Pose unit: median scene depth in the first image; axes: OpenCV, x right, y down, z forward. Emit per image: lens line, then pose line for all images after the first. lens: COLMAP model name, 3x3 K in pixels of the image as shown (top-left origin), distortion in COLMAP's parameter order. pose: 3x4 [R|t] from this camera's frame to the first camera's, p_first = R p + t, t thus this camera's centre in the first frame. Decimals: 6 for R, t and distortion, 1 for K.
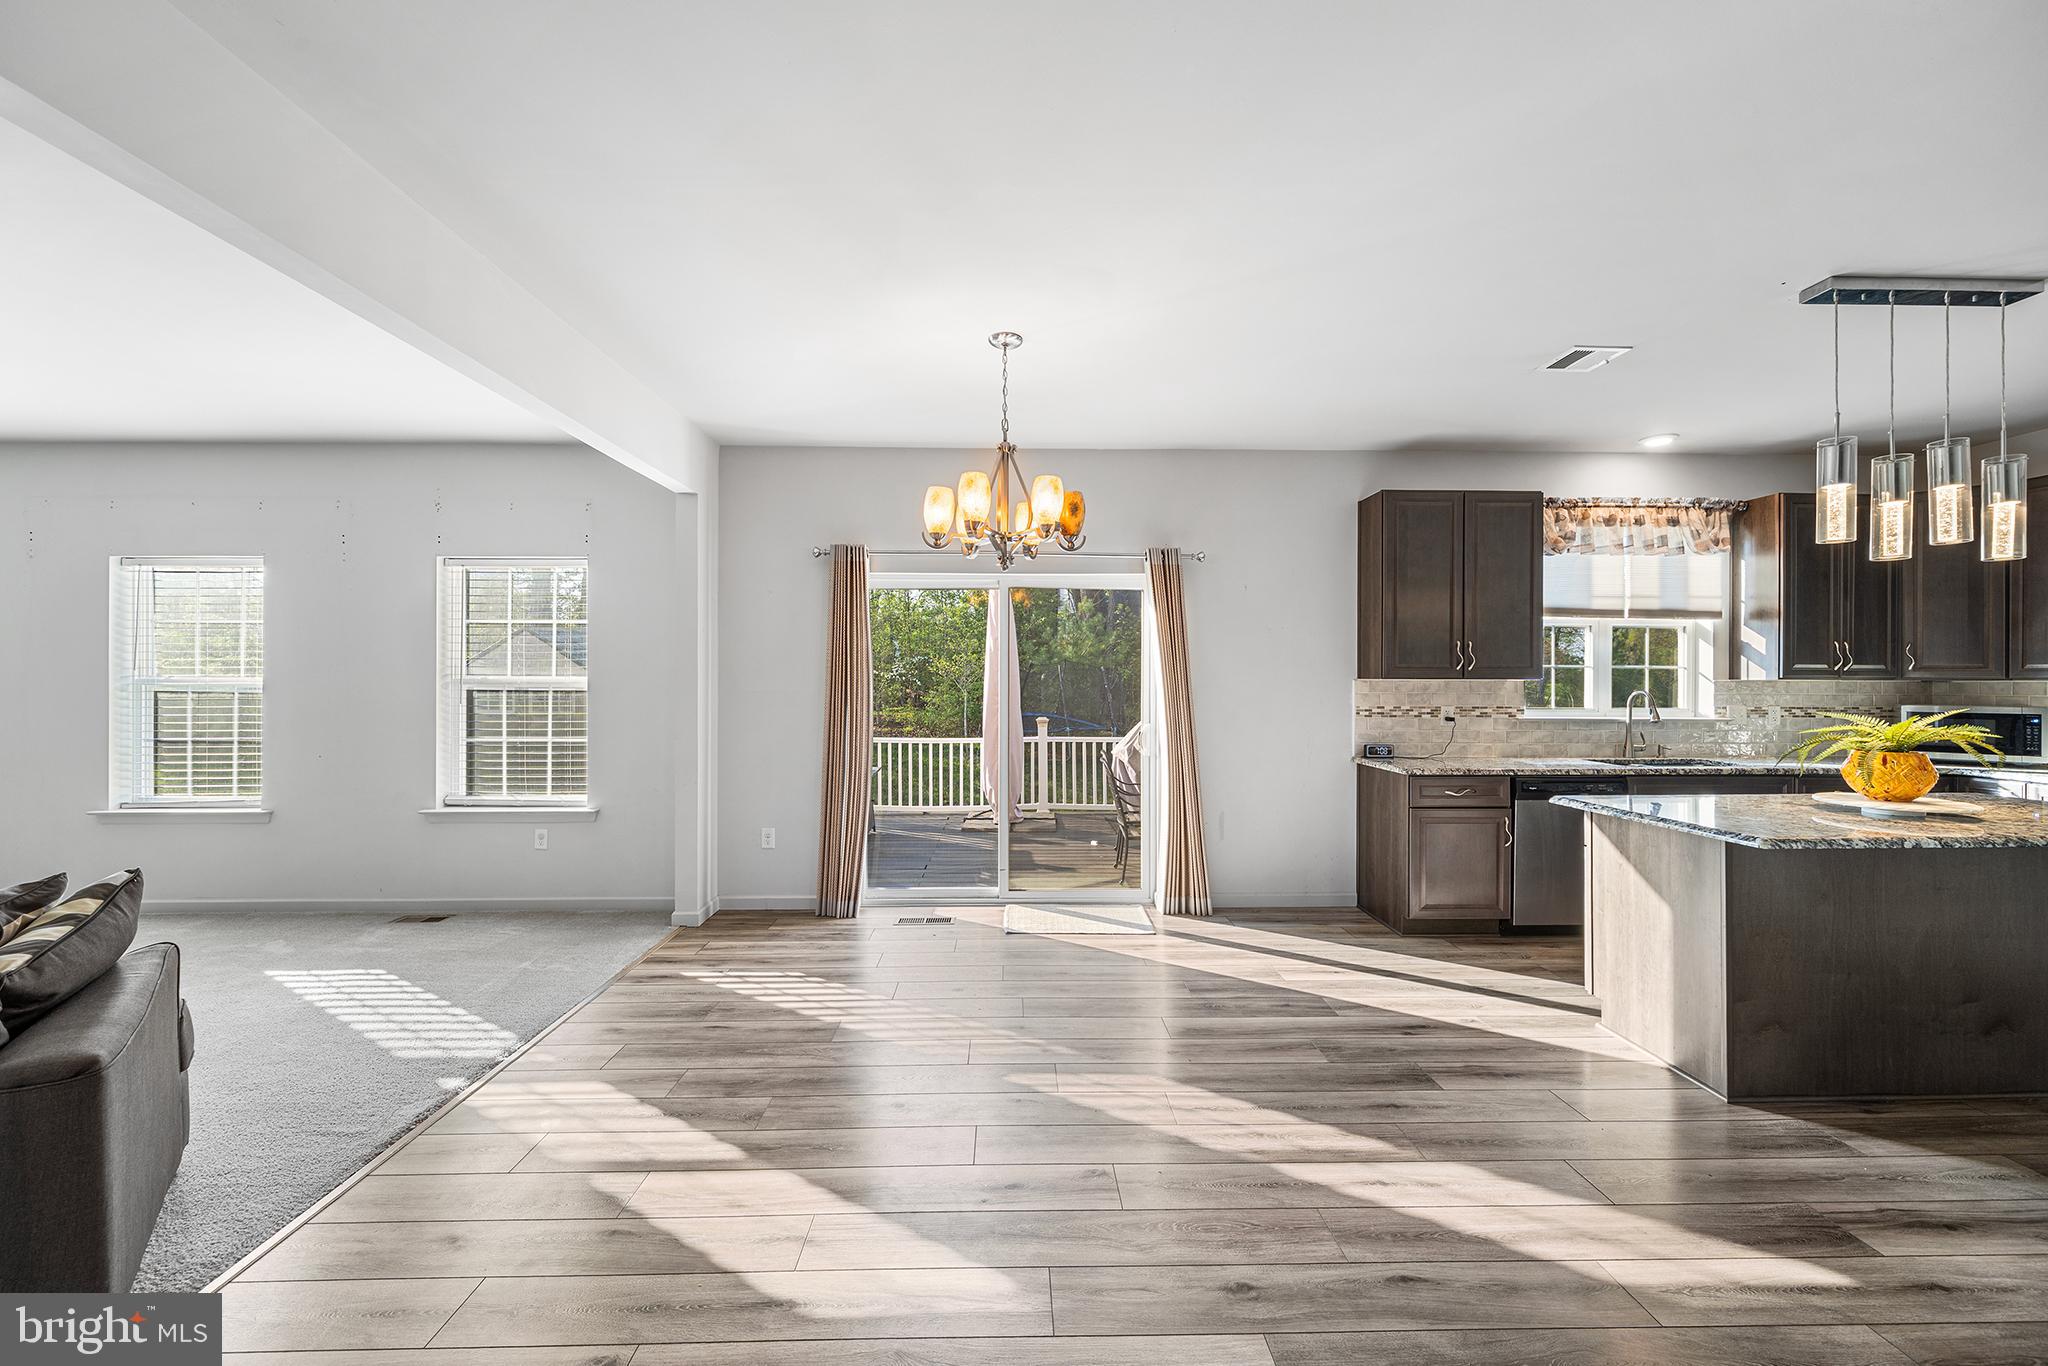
lens RADIAL K [[784.7, 0, 1022.6], [0, 784.7, 681.7], [0, 0, 1]] dist [-0.002249, 0.000009]
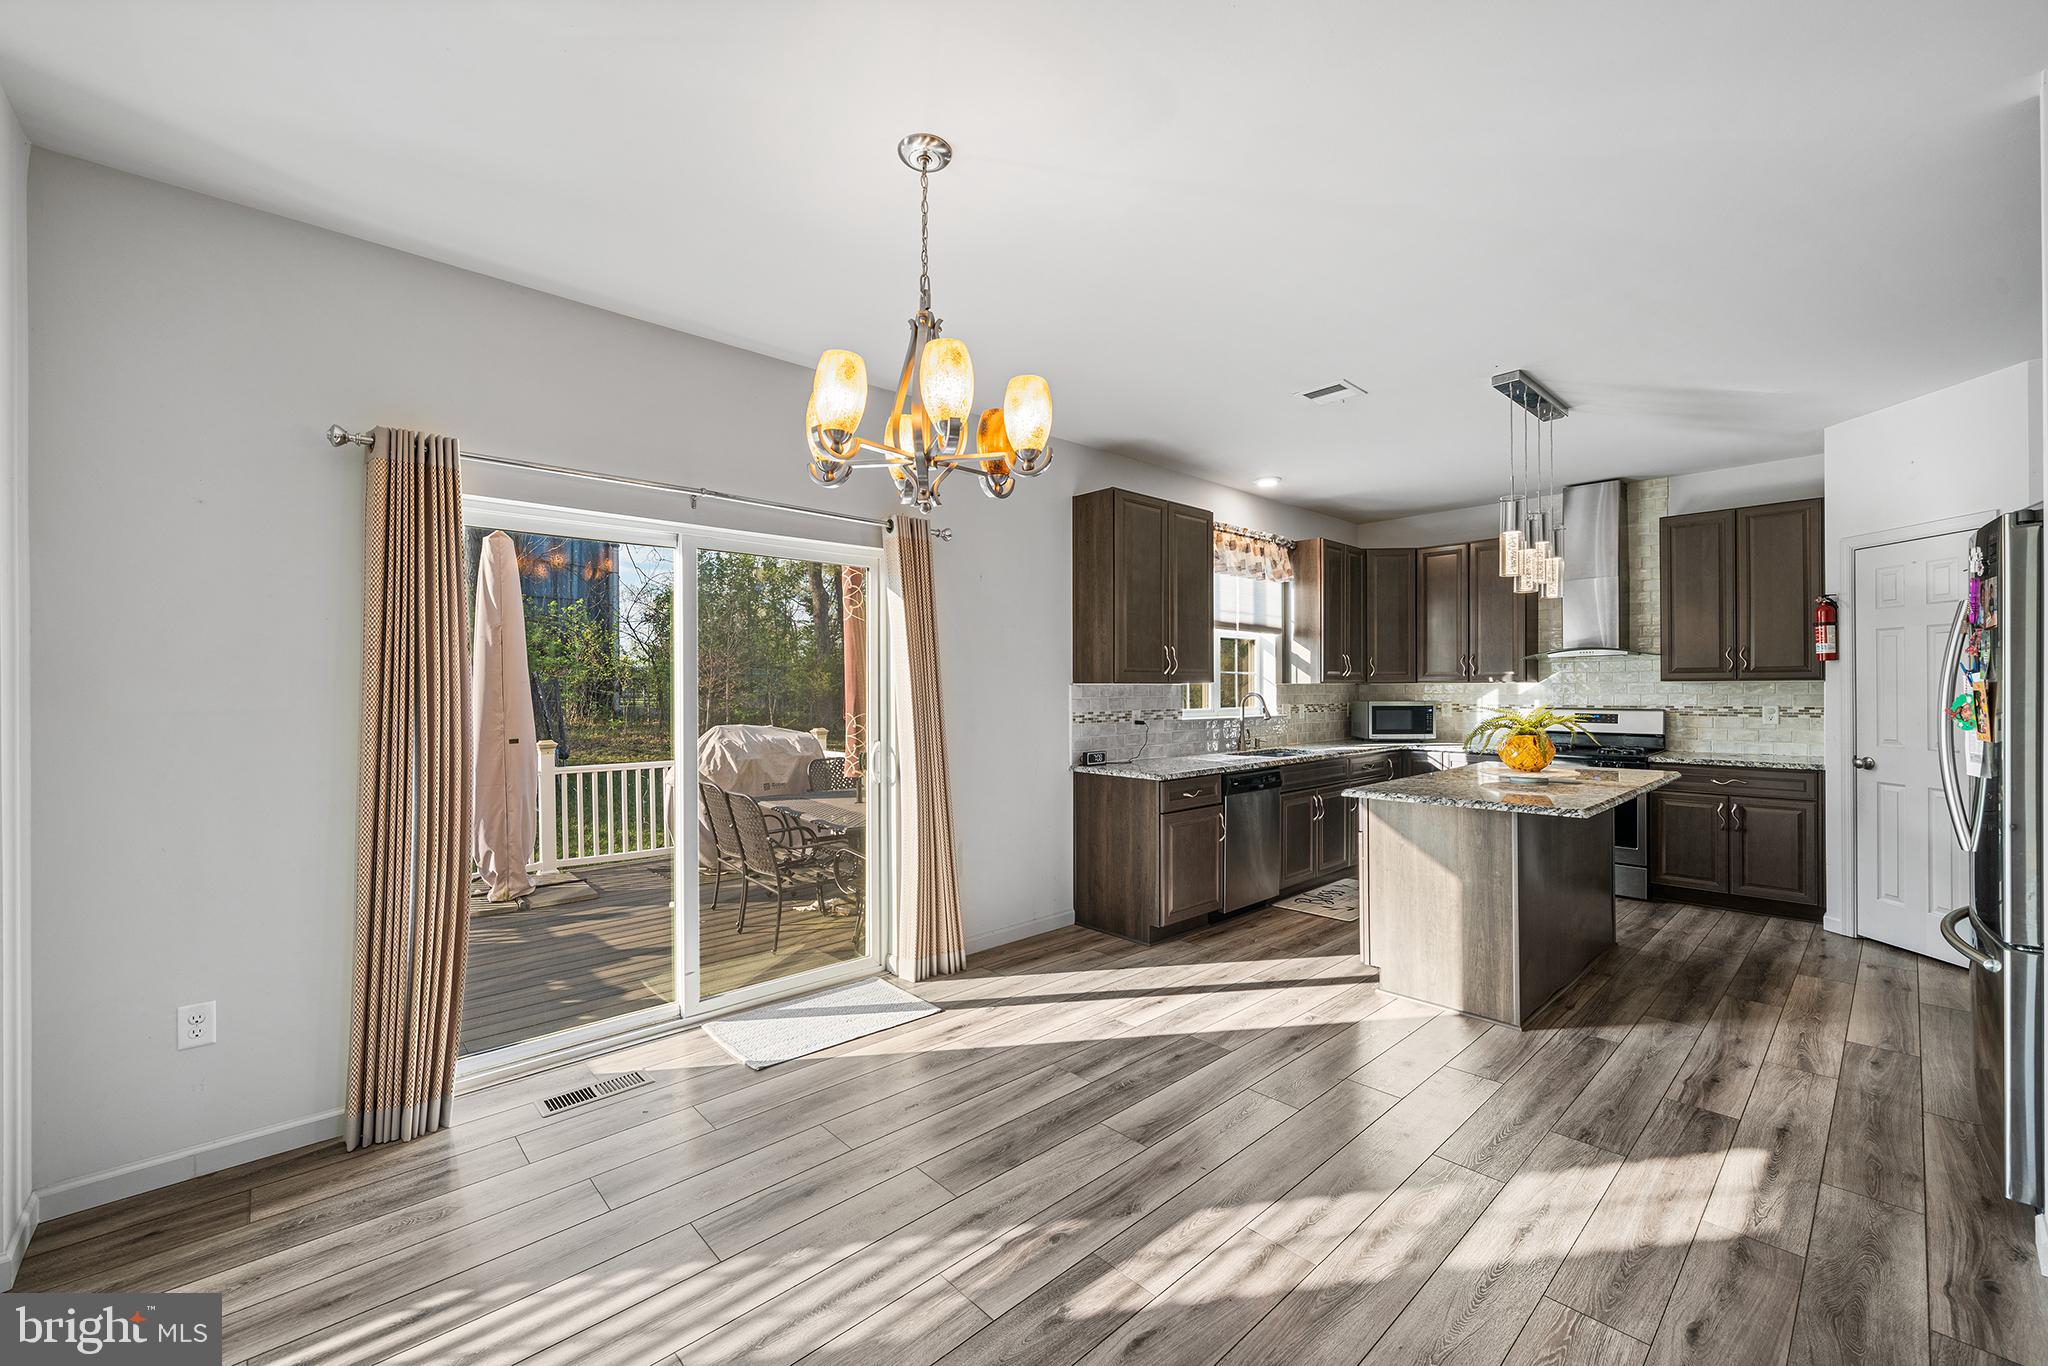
lens RADIAL K [[817.3, 0, 1021.1], [0, 817.3, 689.3], [0, 0, 1]] dist [-0.001849, -0.000223]
pose [[0.749467, -0.006625, 0.662009, -0.286528], [0.007216, 0.999972, 0.001839, 0.001408], [-0.662002, 0.003399, 0.749494, 0.318198]]
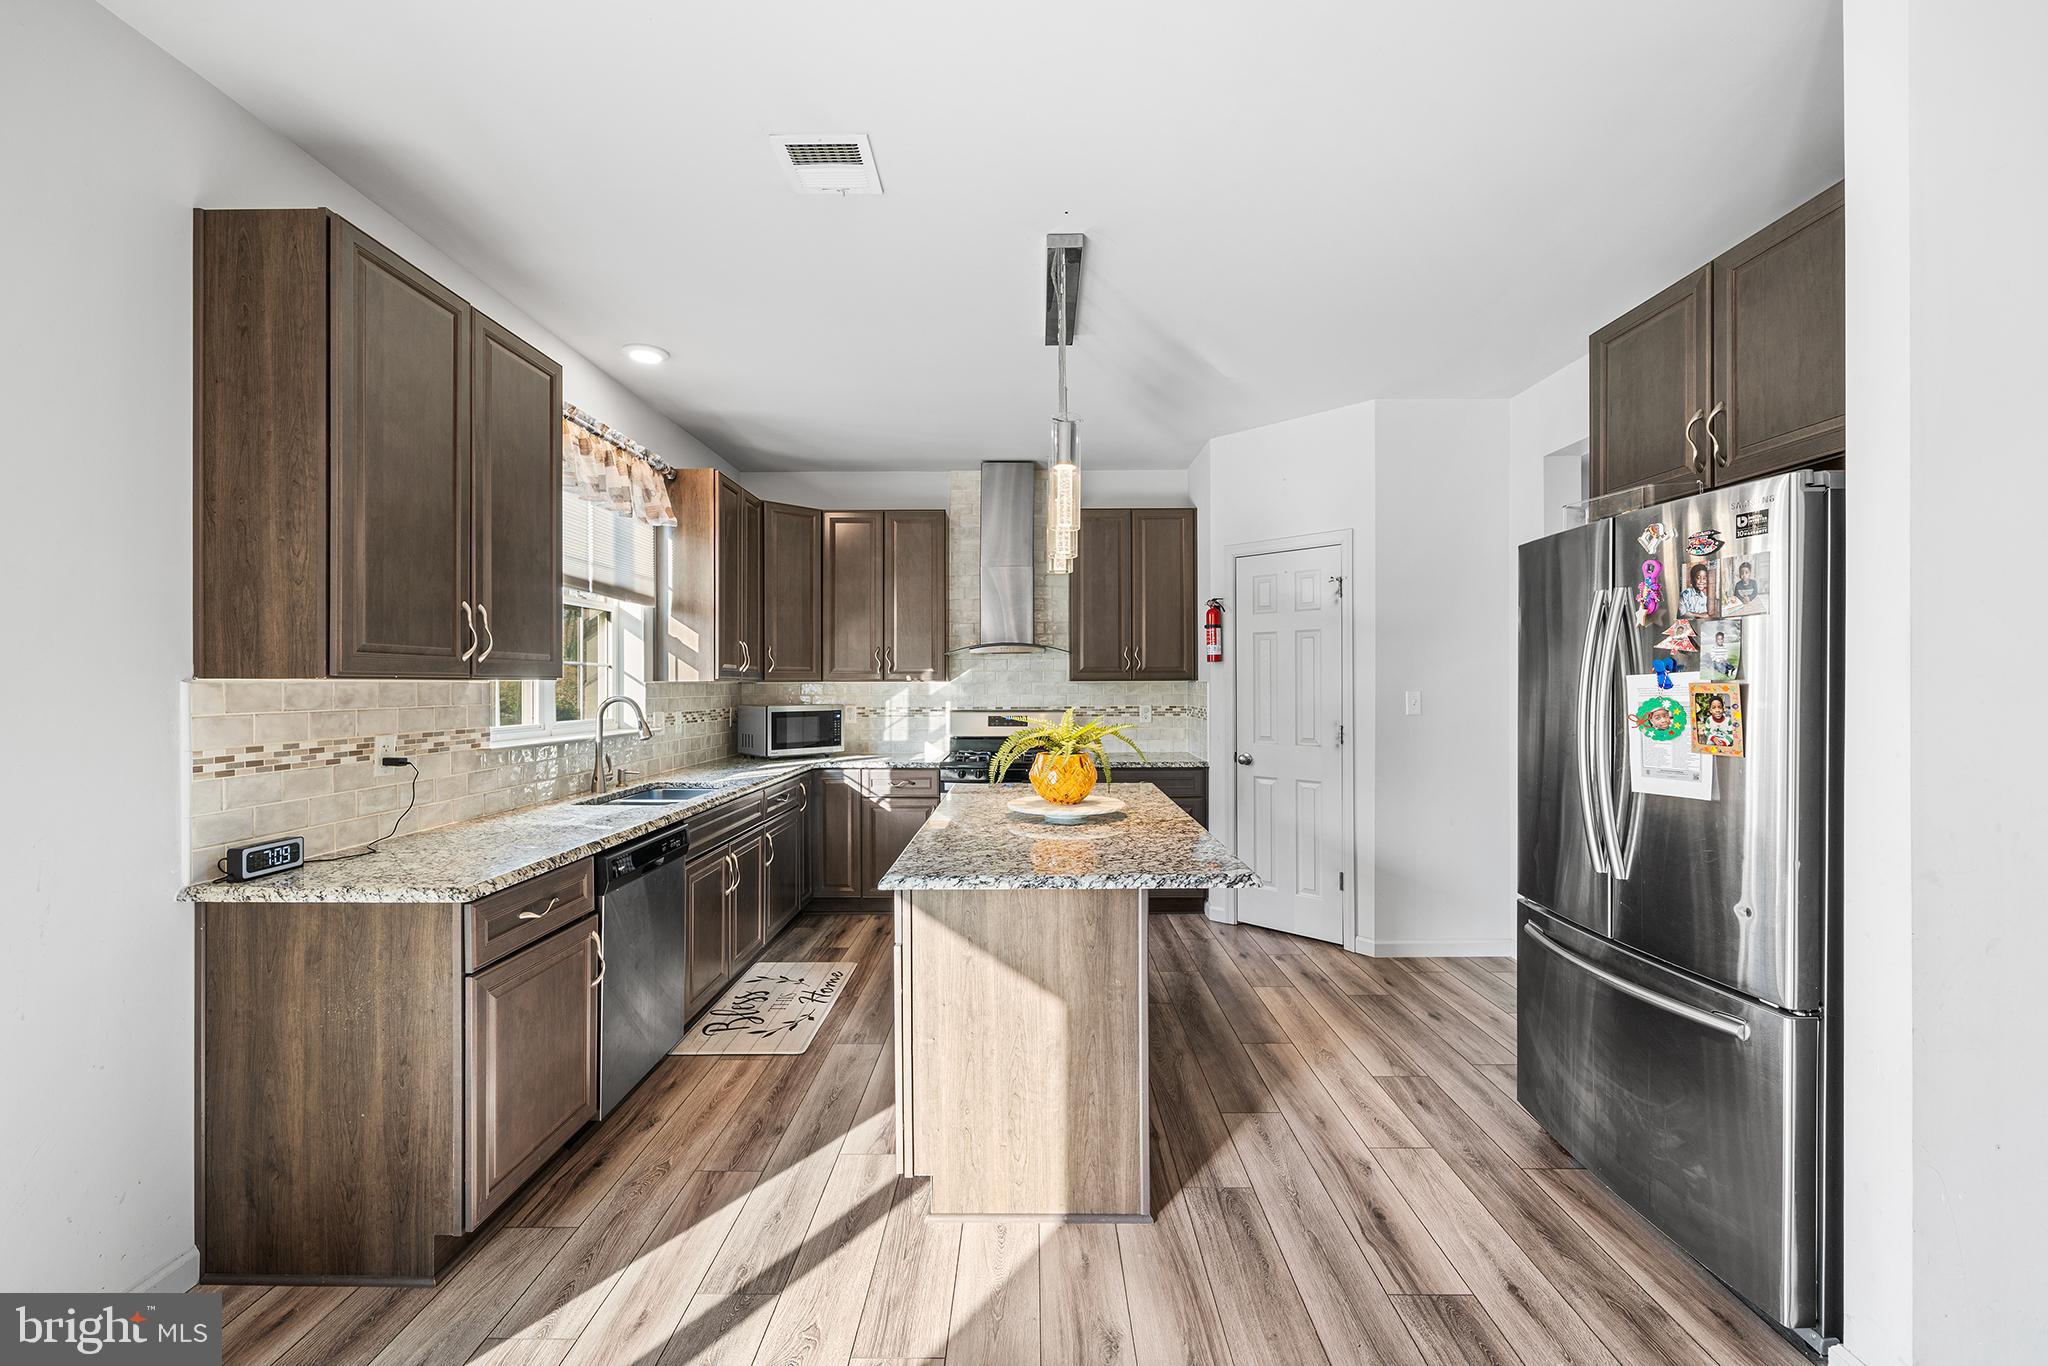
lens RADIAL K [[833.8, 0, 1025.0], [0, 833.8, 684.7], [0, 0, 1]] dist [-0.001176, -0.000291]
pose [[0.027063, -0.002979, 0.999629, 0.040454], [0.004524, 0.999986, 0.002858, 0.000191], [-0.999623, 0.004445, 0.027076, 0.621000]]
